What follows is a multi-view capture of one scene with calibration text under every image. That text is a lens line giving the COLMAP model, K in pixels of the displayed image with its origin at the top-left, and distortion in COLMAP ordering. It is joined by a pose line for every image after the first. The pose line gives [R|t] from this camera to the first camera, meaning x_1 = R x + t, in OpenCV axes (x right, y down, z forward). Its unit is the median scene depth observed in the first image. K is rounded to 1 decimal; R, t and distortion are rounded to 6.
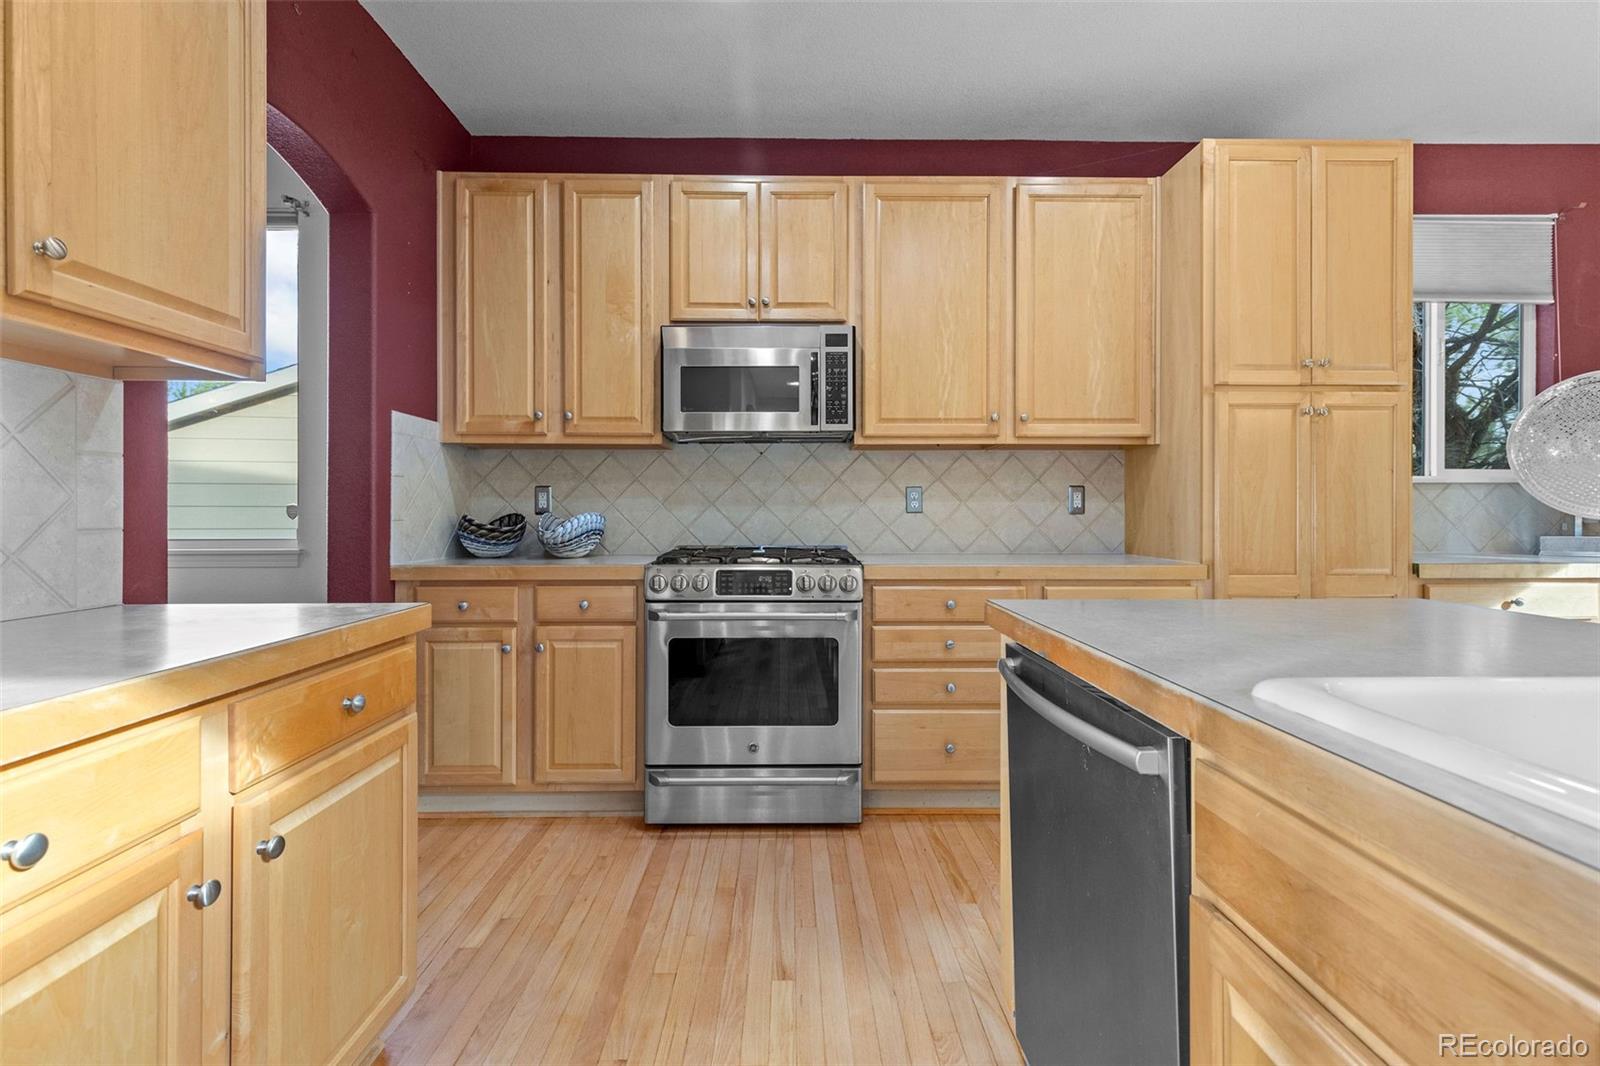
lens RADIAL K [[716.5, 0, 804.6], [0, 716.5, 513.0], [0, 0, 1]] dist [0.005593, -0.001297]
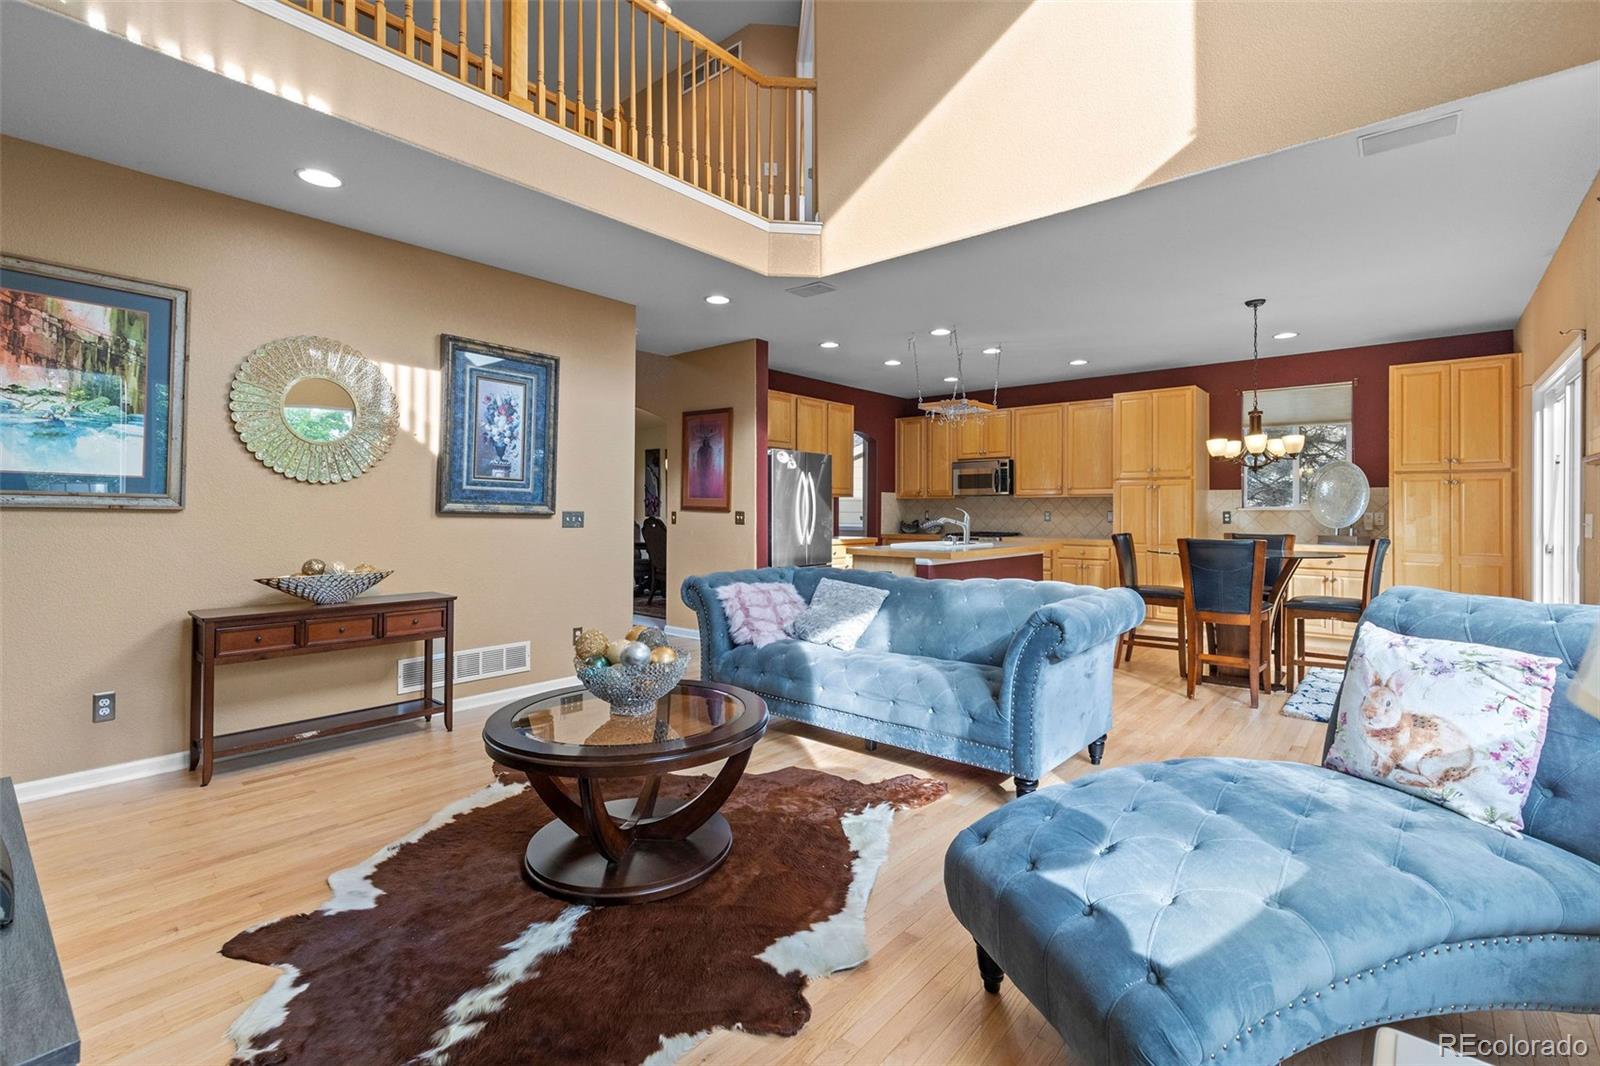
lens RADIAL K [[716.5, 0, 801.6], [0, 716.5, 509.8], [0, 0, 1]] dist [0.005593, -0.001297]
pose [[0.750198, 0.002449, -0.661208, 1.371876], [-0.004678, 0.999988, -0.001603, -0.036956], [0.661196, 0.004295, 0.750201, -1.806102]]
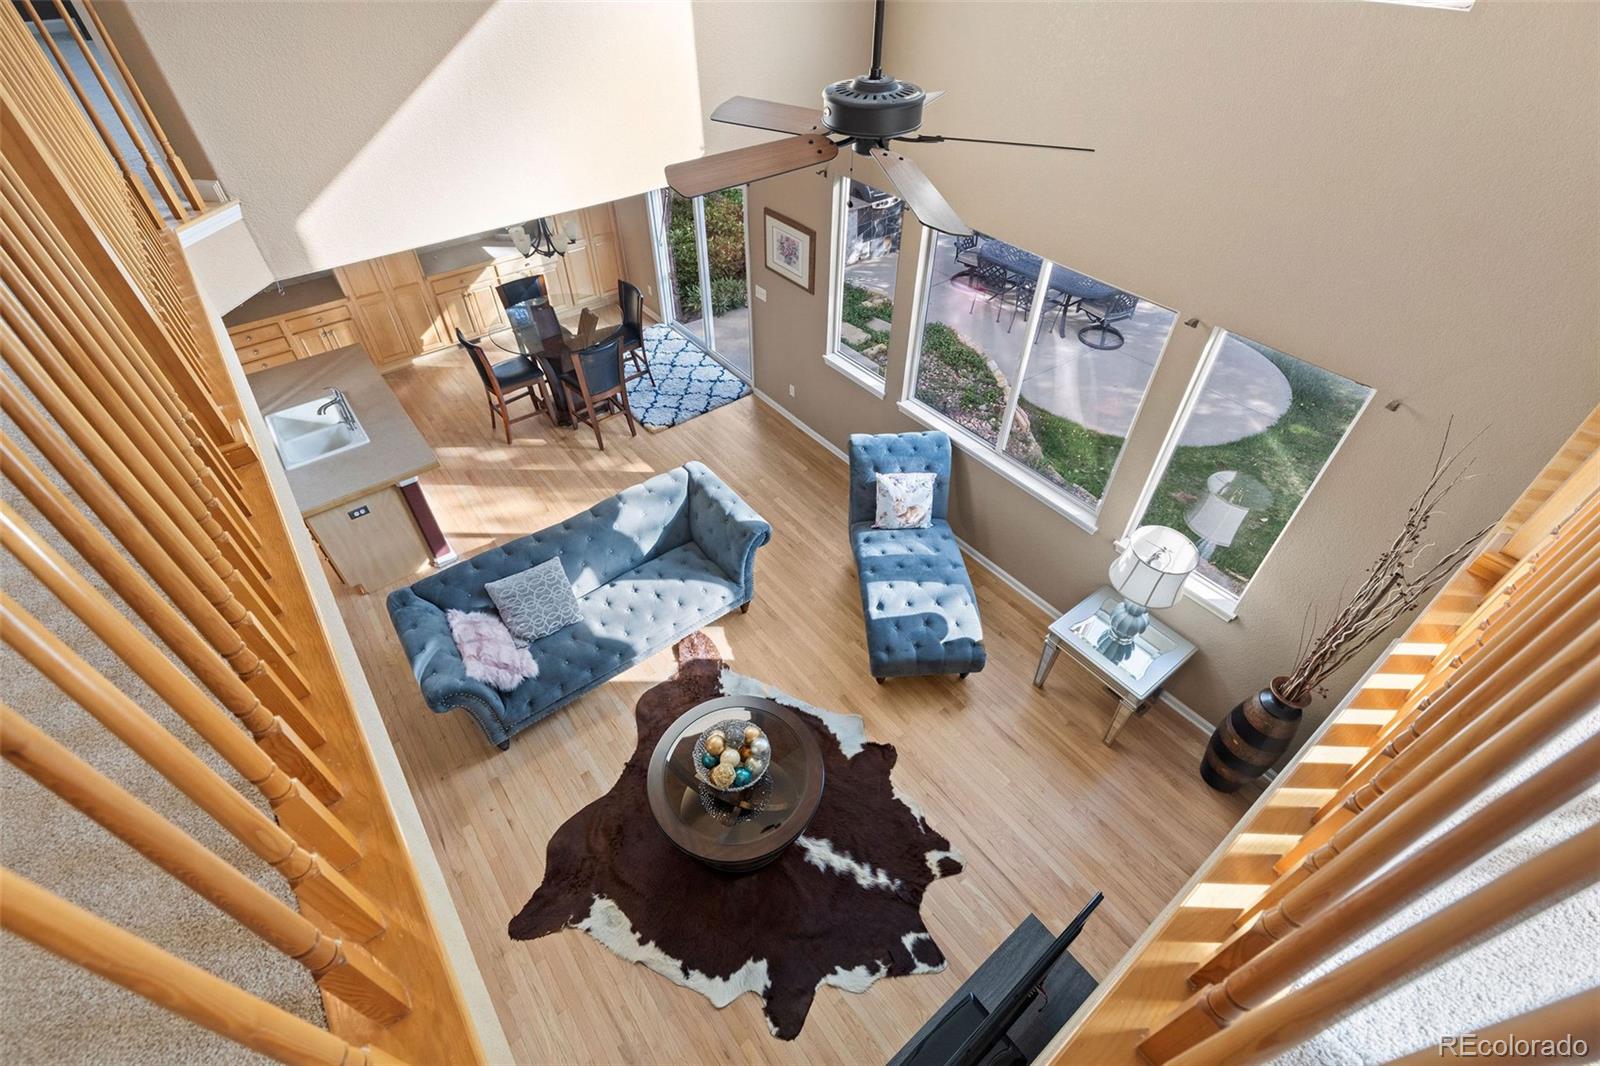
lens RADIAL K [[716.5, 0, 788.2], [0, 716.5, 520.1], [0, 0, 1]] dist [0.005593, -0.001297]
pose [[0.804229, -0.404835, 0.435114, 0.330970], [0.003616, 0.735441, 0.677580, -1.043407], [-0.594309, -0.543356, 0.592926, -1.887553]]
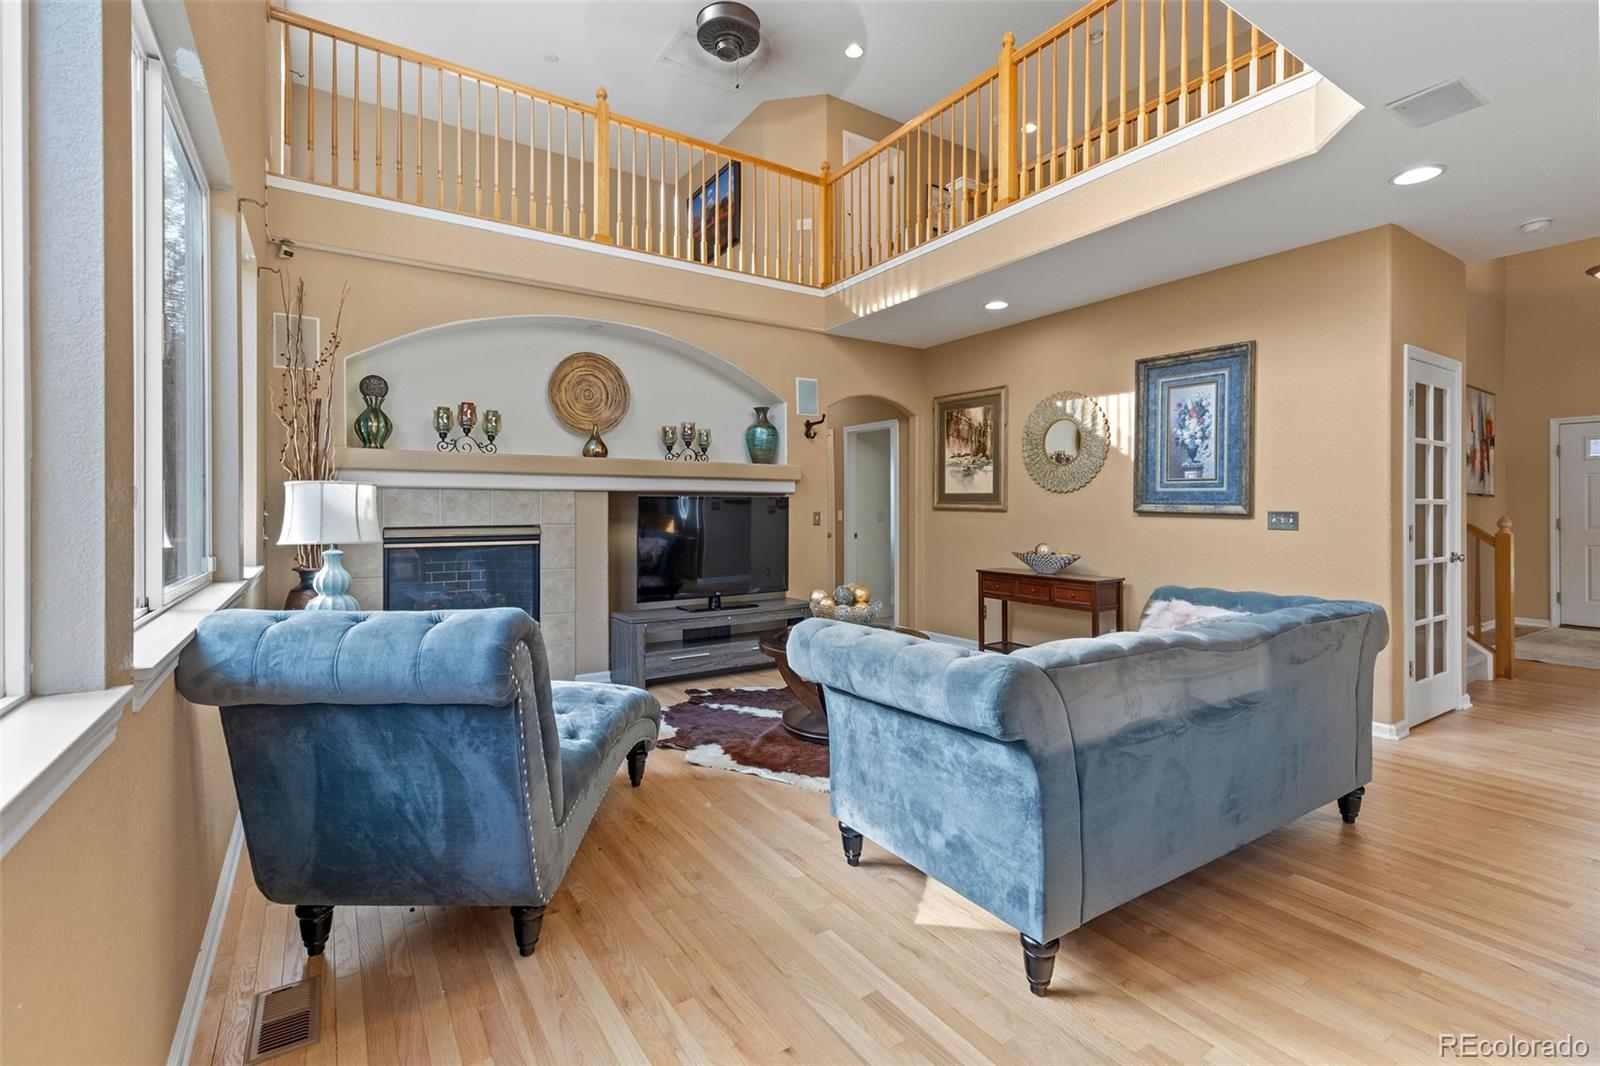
lens RADIAL K [[716.5, 0, 793.0], [0, 716.5, 500.9], [0, 0, 1]] dist [0.005593, -0.001297]
pose [[-0.843480, -0.004545, -0.537141, 1.468944], [0.002191, 0.999927, -0.011902, -0.039255], [0.537155, -0.011216, -0.843409, -0.167658]]
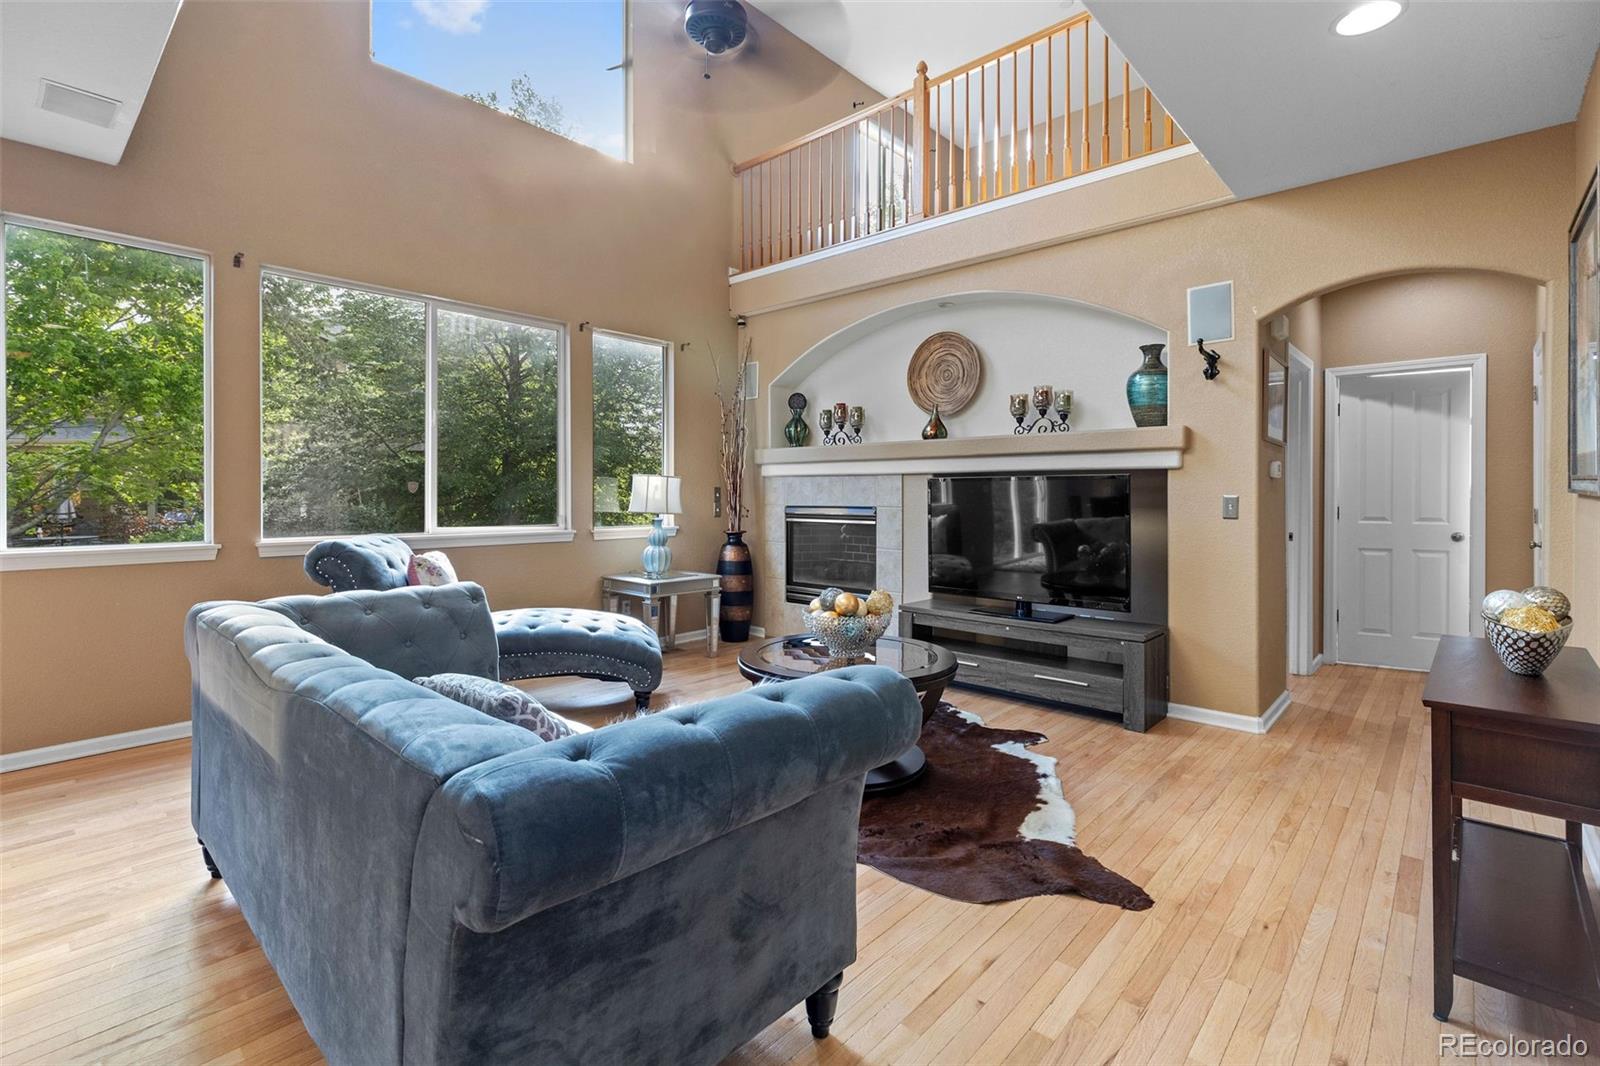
lens RADIAL K [[716.5, 0, 815.5], [0, 716.5, 494.7], [0, 0, 1]] dist [0.005593, -0.001297]
pose [[-0.738130, -0.001462, 0.674657, -0.052987], [-0.000988, 0.999999, 0.001086, -0.036892], [-0.674658, 0.000135, -0.738131, -0.455024]]
